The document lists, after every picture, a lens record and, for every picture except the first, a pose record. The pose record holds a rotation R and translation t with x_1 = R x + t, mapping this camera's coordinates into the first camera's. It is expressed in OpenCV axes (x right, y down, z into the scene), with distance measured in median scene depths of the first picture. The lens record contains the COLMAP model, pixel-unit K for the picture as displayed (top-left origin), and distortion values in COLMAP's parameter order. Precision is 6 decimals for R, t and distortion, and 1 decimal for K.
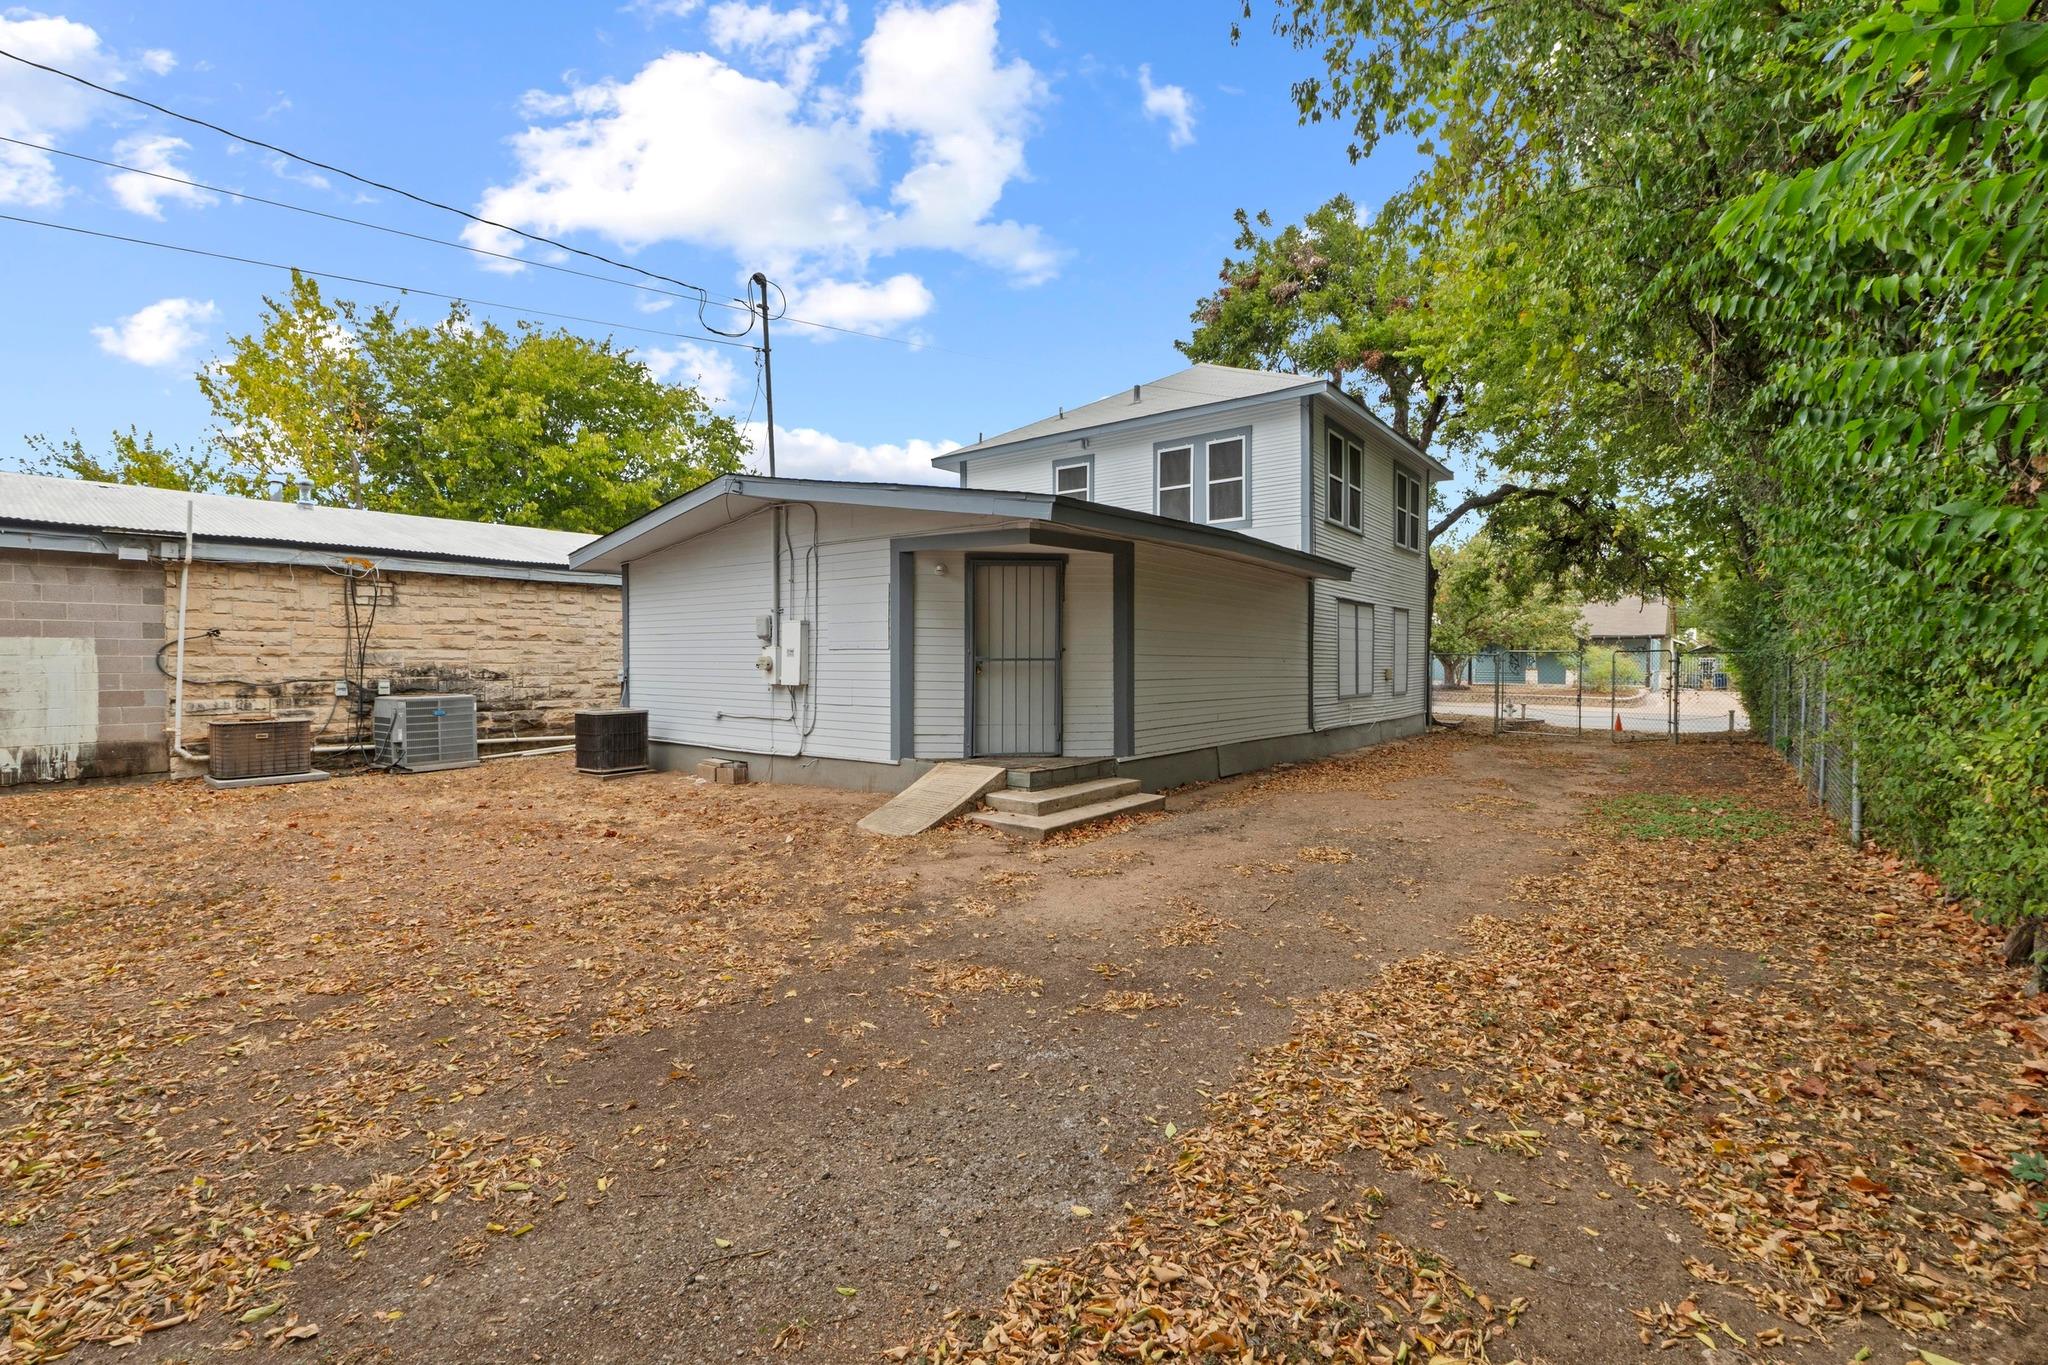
lens RADIAL K [[888.2, 0, 1028.3], [0, 888.2, 679.1], [0, 0, 1]] dist [0.001411, 0.000163]
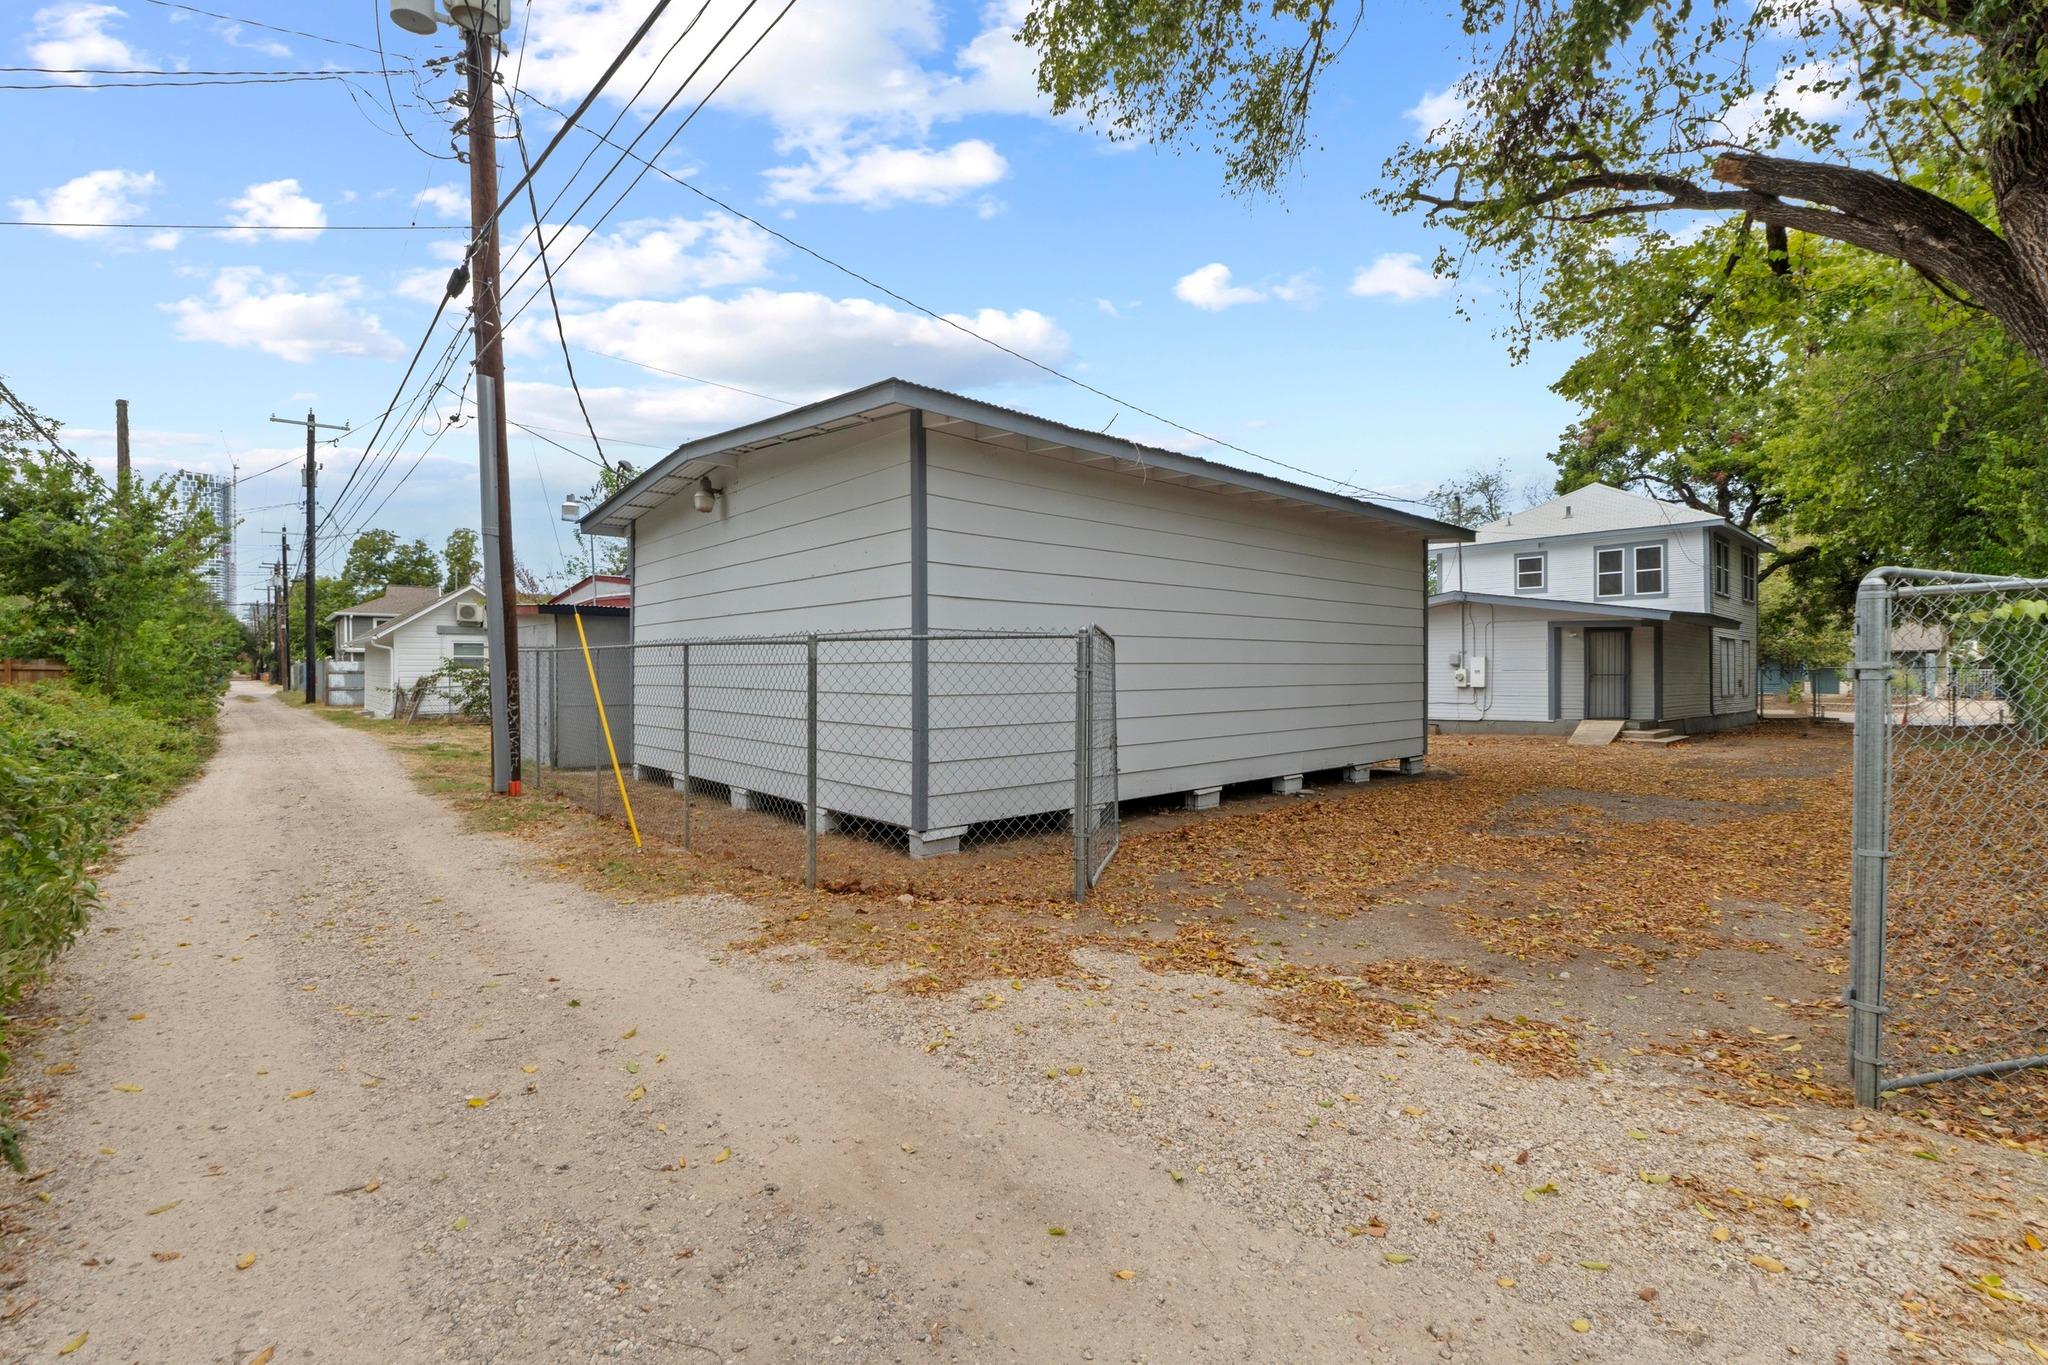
lens RADIAL K [[888.2, 0, 1019.9], [0, 888.2, 673.4], [0, 0, 1]] dist [0.001411, 0.000163]
pose [[0.984136, -0.000307, -0.177414, -0.687181], [-0.003065, 0.999820, -0.018736, 0.012999], [0.177388, 0.018983, 0.983958, -0.930225]]
